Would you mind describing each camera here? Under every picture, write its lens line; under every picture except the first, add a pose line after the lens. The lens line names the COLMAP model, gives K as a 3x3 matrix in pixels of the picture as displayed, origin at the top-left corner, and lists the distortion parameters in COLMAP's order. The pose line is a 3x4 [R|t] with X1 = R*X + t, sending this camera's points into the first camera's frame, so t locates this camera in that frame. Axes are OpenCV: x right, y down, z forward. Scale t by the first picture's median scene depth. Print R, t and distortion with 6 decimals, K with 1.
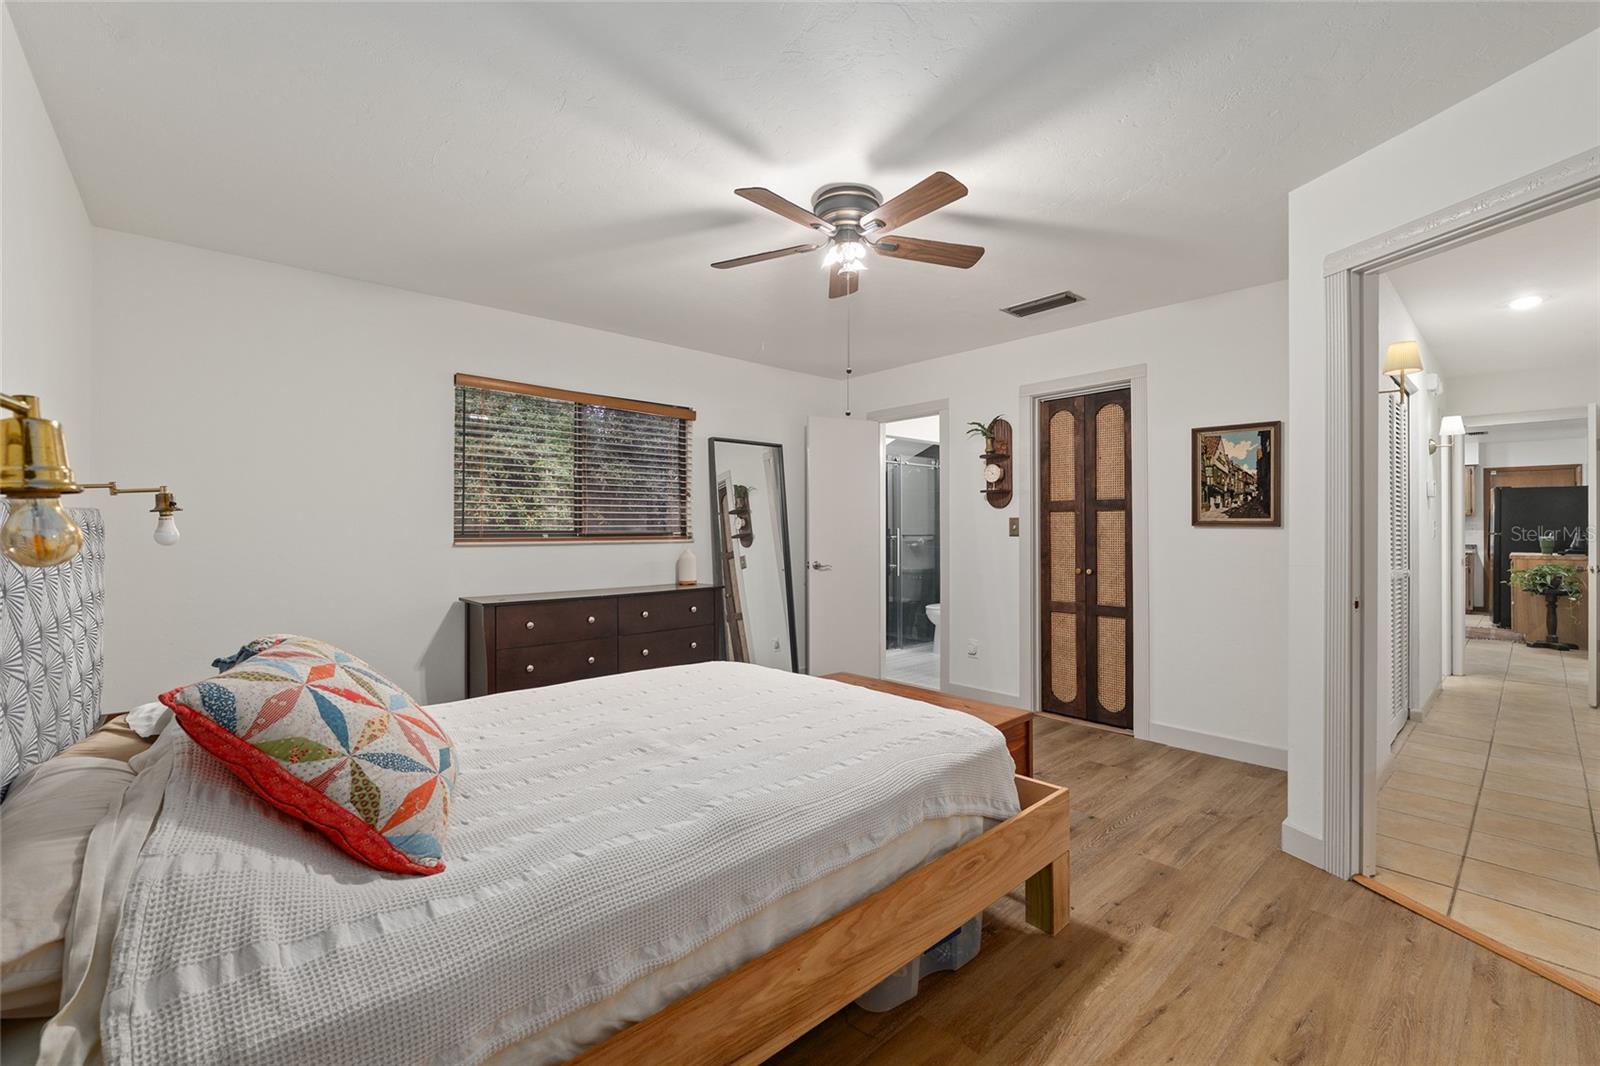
lens RADIAL K [[655.0, 0, 793.0], [0, 655.0, 541.5], [0, 0, 1]] dist [-0.008891, 0.000076]
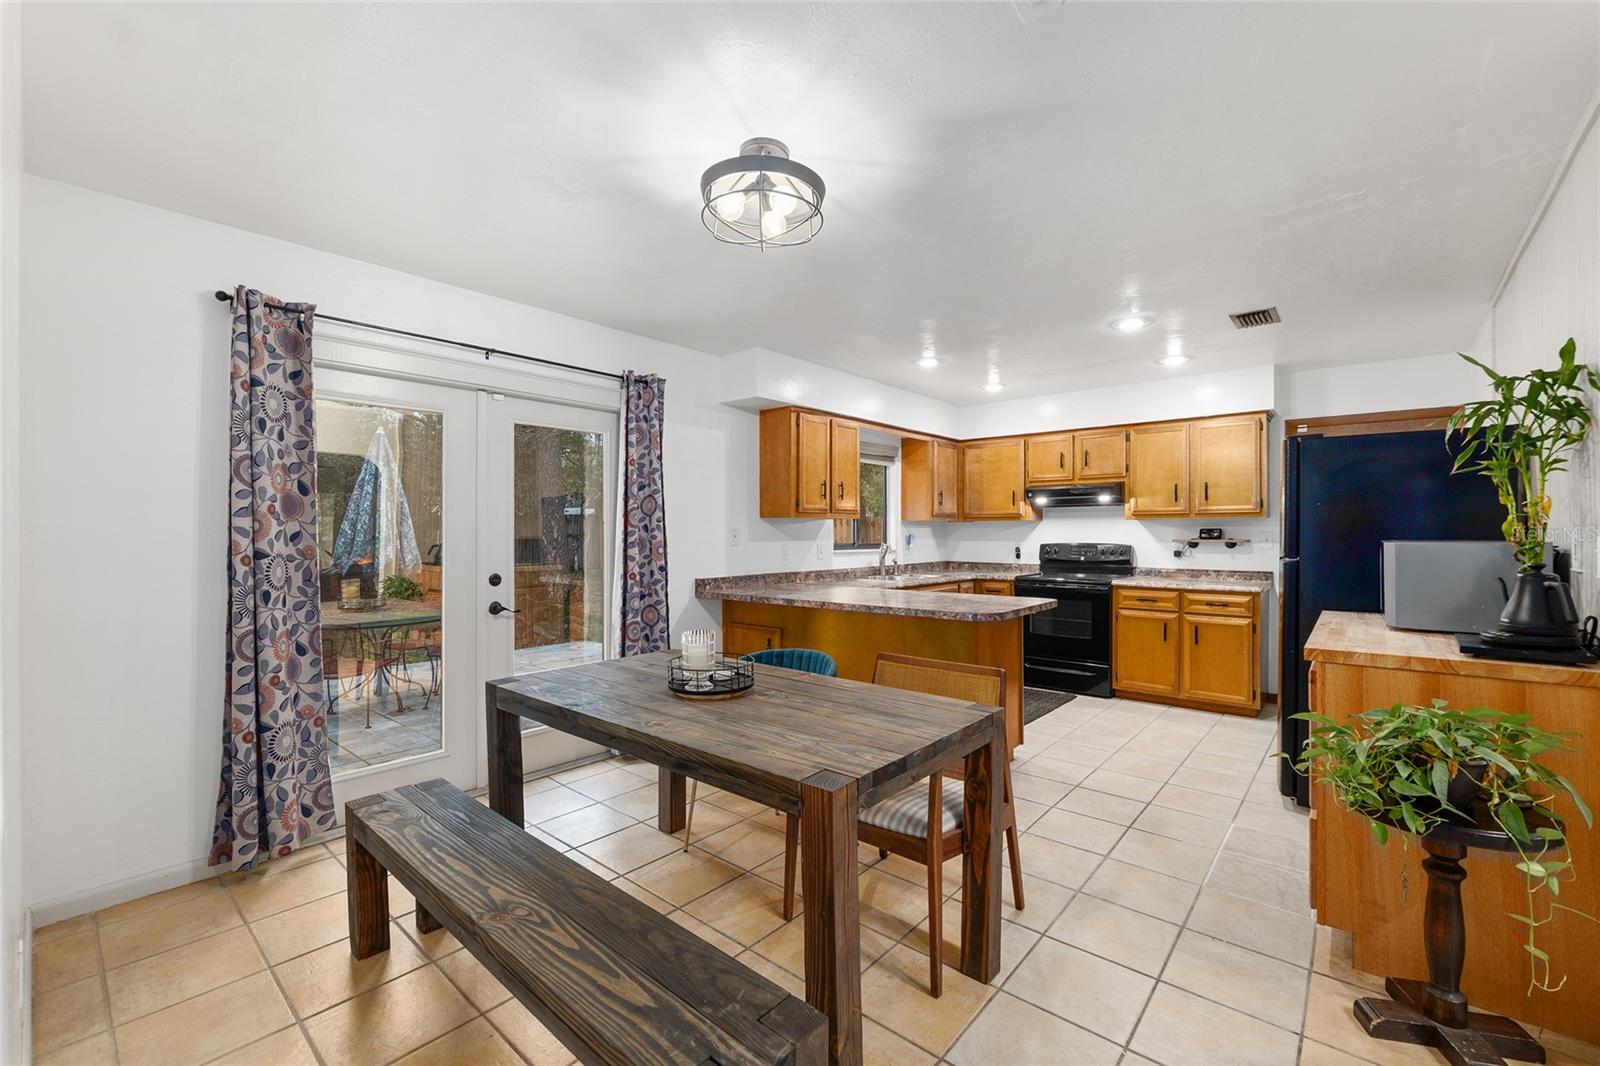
lens RADIAL K [[666.2, 0, 800.0], [0, 666.2, 533.0], [0, 0, 1]] dist [-0.007635, -0.000006]
pose [[0.989173, 0.004619, 0.146684, 0.888481], [-0.004063, 0.999983, -0.004086, -0.031368], [-0.146700, 0.003446, 0.989175, 0.785978]]
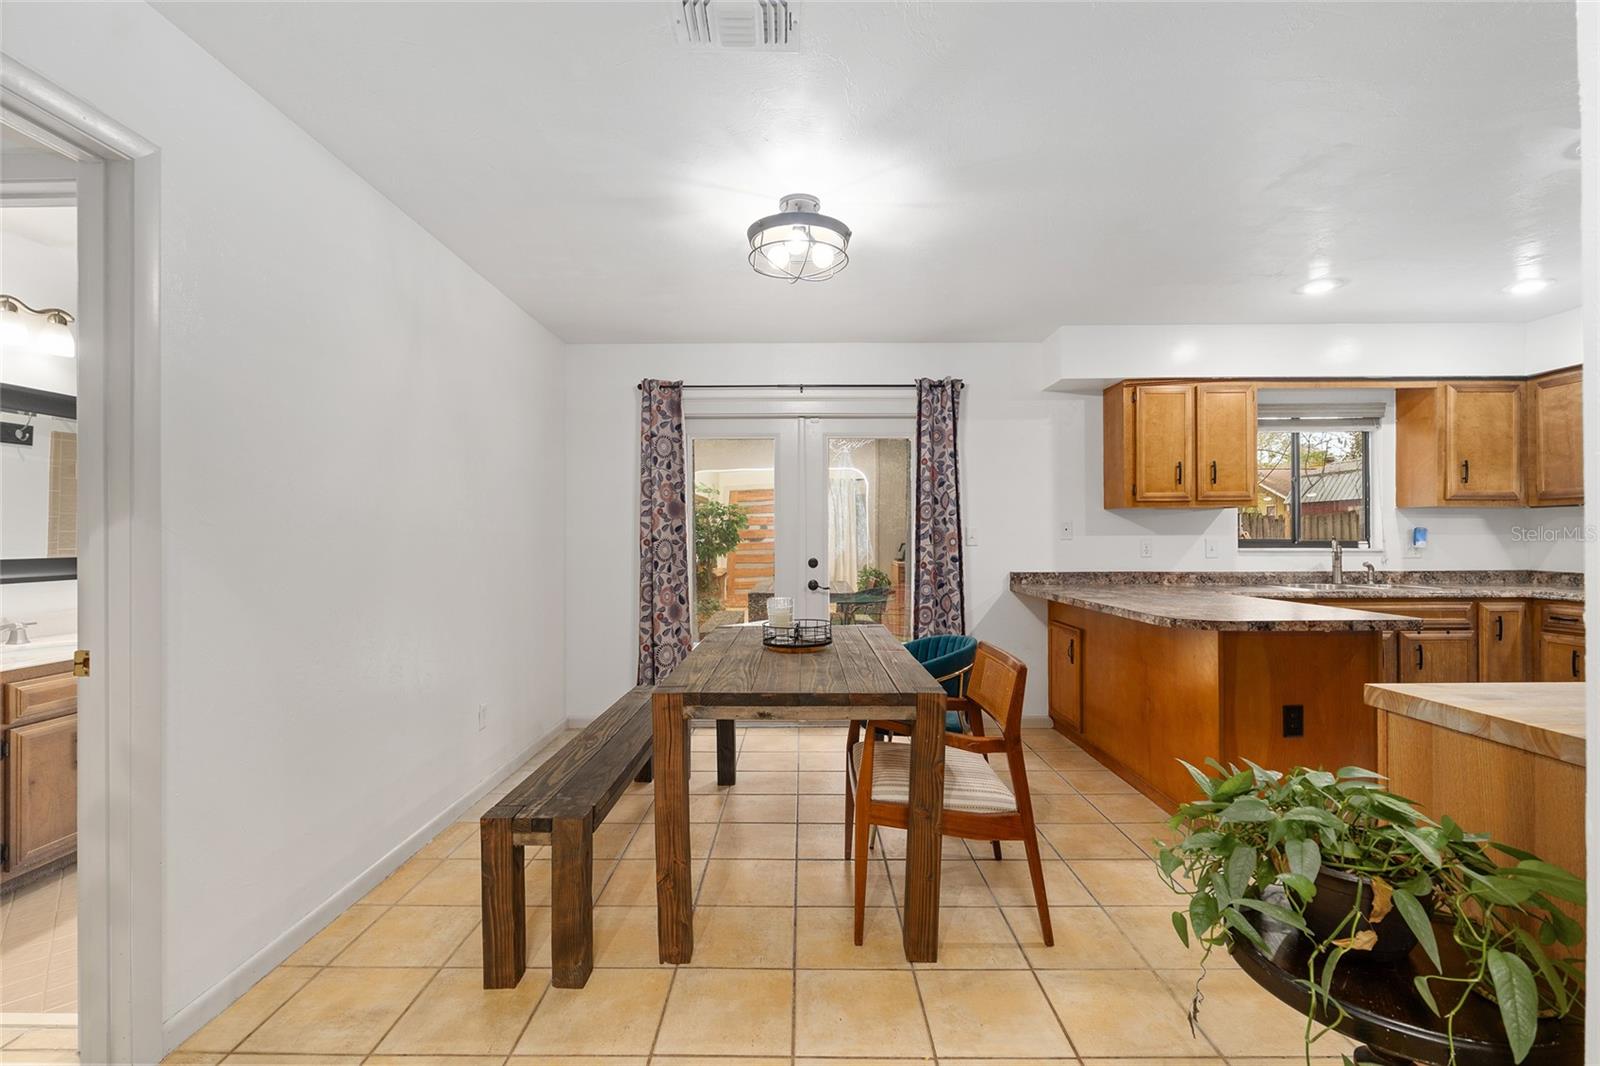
lens RADIAL K [[702.9, 0, 800.0], [0, 702.9, 533.0], [0, 0, 1]] dist [0.000891, -0.000281]
pose [[0.755207, 0.000196, -0.655487, 1.175576], [-0.005037, 0.999972, -0.005504, -0.022179], [0.655467, 0.007458, 0.755187, 0.794926]]
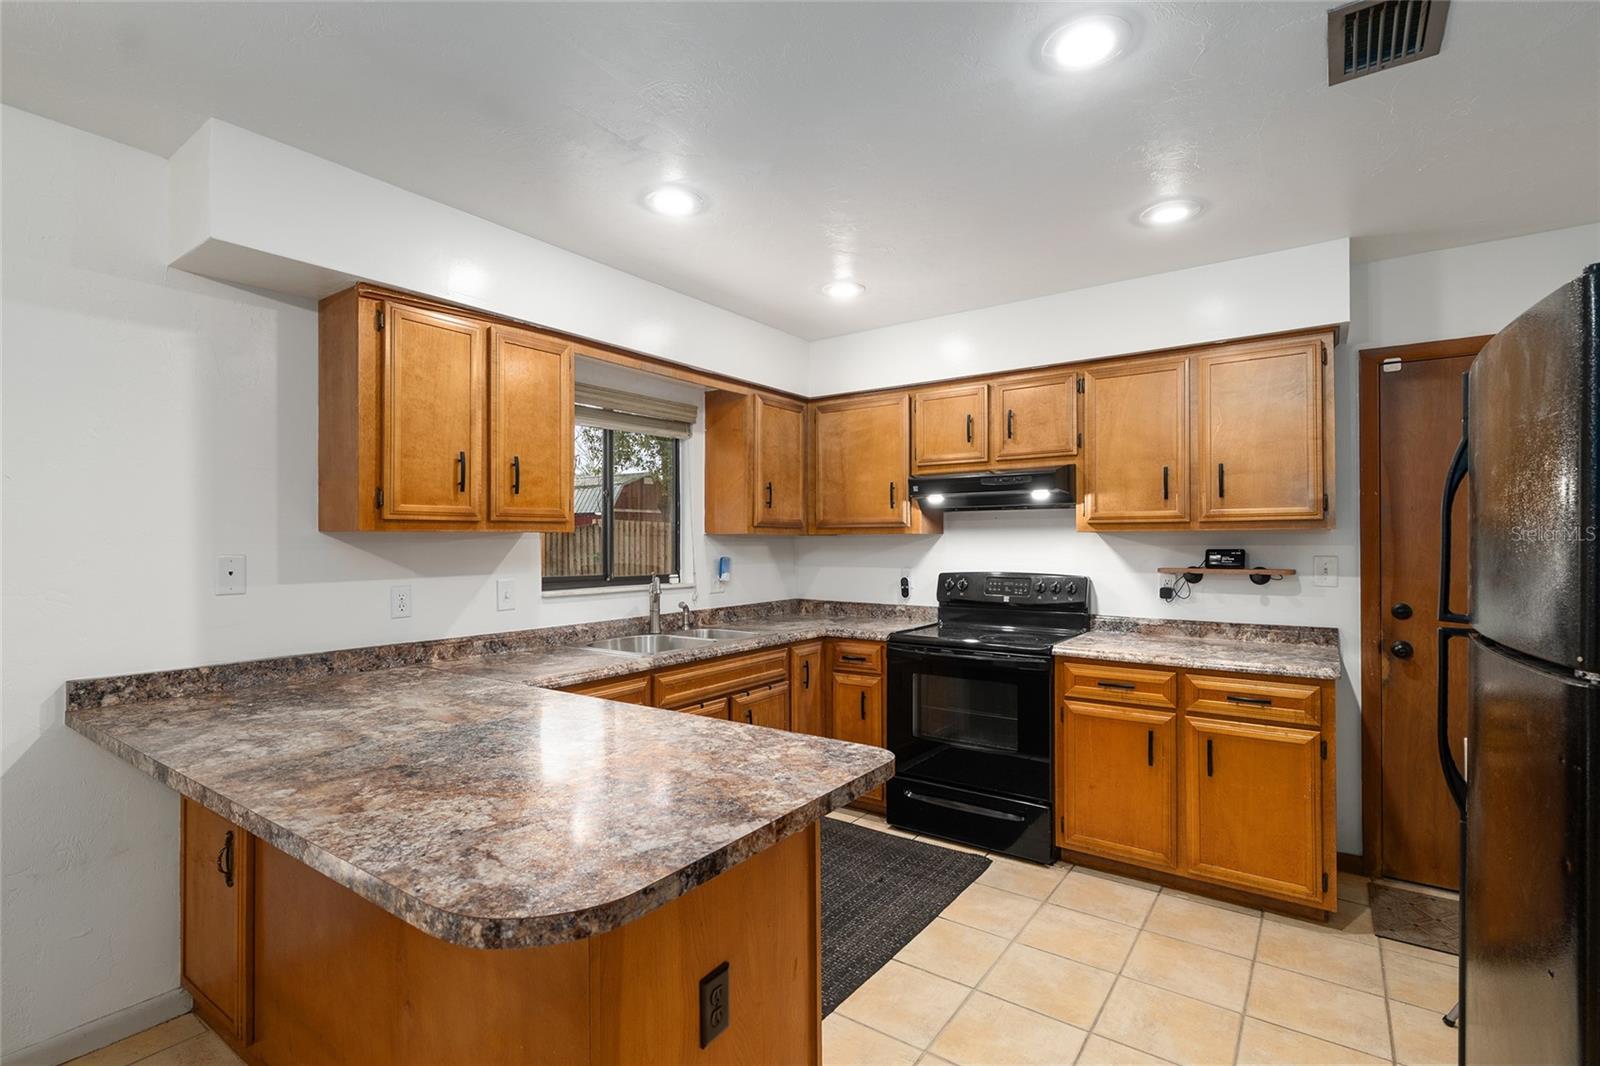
lens RADIAL K [[742.2, 0, 800.0], [0, 742.2, 533.0], [0, 0, 1]] dist [-0.002597, -0.000408]
pose [[0.971605, 0.005248, 0.236550, 1.097842], [-0.001367, 0.999862, -0.016569, -0.043943], [-0.236604, 0.015775, 0.971478, 1.084719]]
